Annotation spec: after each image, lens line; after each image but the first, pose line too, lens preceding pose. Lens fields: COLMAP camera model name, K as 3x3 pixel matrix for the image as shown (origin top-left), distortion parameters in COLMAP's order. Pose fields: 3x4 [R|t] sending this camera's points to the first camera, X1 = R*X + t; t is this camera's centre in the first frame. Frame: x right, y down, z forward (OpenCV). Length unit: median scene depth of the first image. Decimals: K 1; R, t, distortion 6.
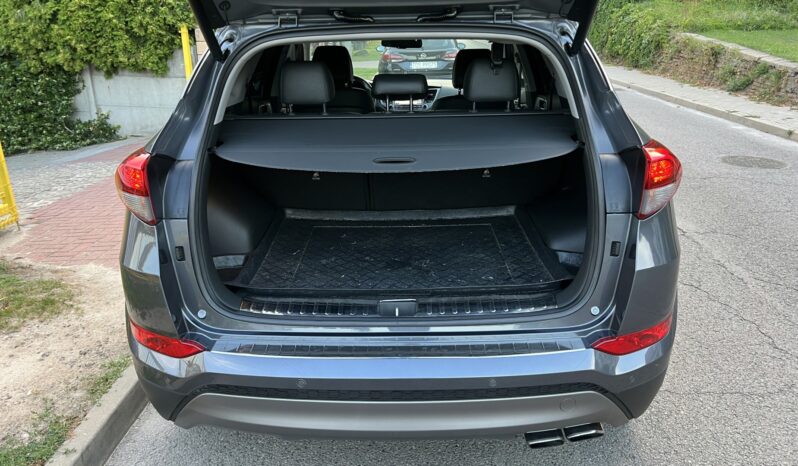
lens RADIAL K [[626.5, 0, 399.0], [0, 626.5, 233.0], [0, 0, 1]] dist [0.068538, -0.081204]
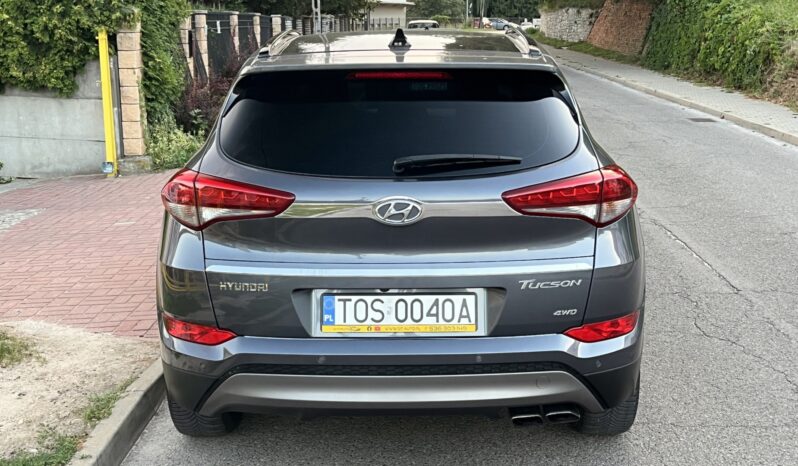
lens RADIAL K [[1021.0, 0, 409.8], [0, 1021.0, 235.1], [0, 0, 1]] dist [0.182695, -0.456672]
pose [[0.999791, 0.007228, 0.019133, -0.004479], [-0.005112, 0.994094, -0.108402, 0.038694], [-0.019803, 0.108282, 0.993923, -0.179449]]
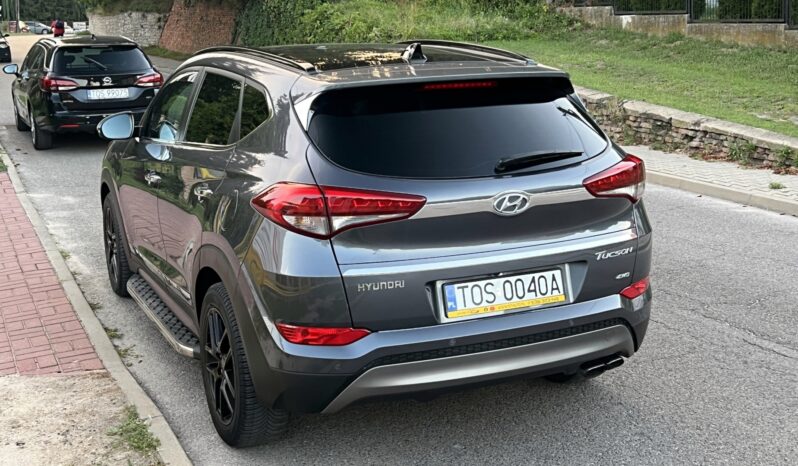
lens RADIAL K [[1013.0, 0, 404.9], [0, 1013.0, 236.7], [0, 0, 1]] dist [0.181102, -0.498703]
pose [[0.897694, -0.092097, 0.430887, -0.211576], [0.139203, 0.987105, -0.079030, 0.031353], [-0.418052, 0.130926, 0.898939, -0.172462]]
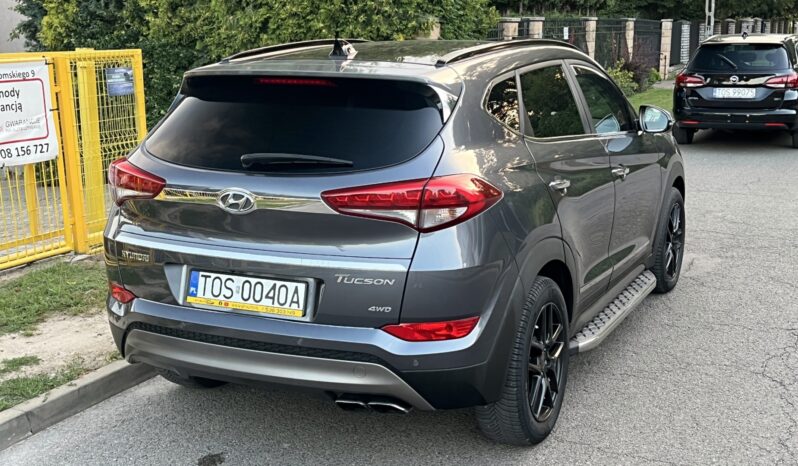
lens RADIAL K [[1013.0, 0, 404.9], [0, 1013.0, 236.7], [0, 0, 1]] dist [0.181102, -0.498703]
pose [[0.912203, 0.095625, -0.398423, 0.214113], [-0.137621, 0.987401, -0.078103, 0.027889], [0.385935, 0.126078, 0.913870, -0.164611]]
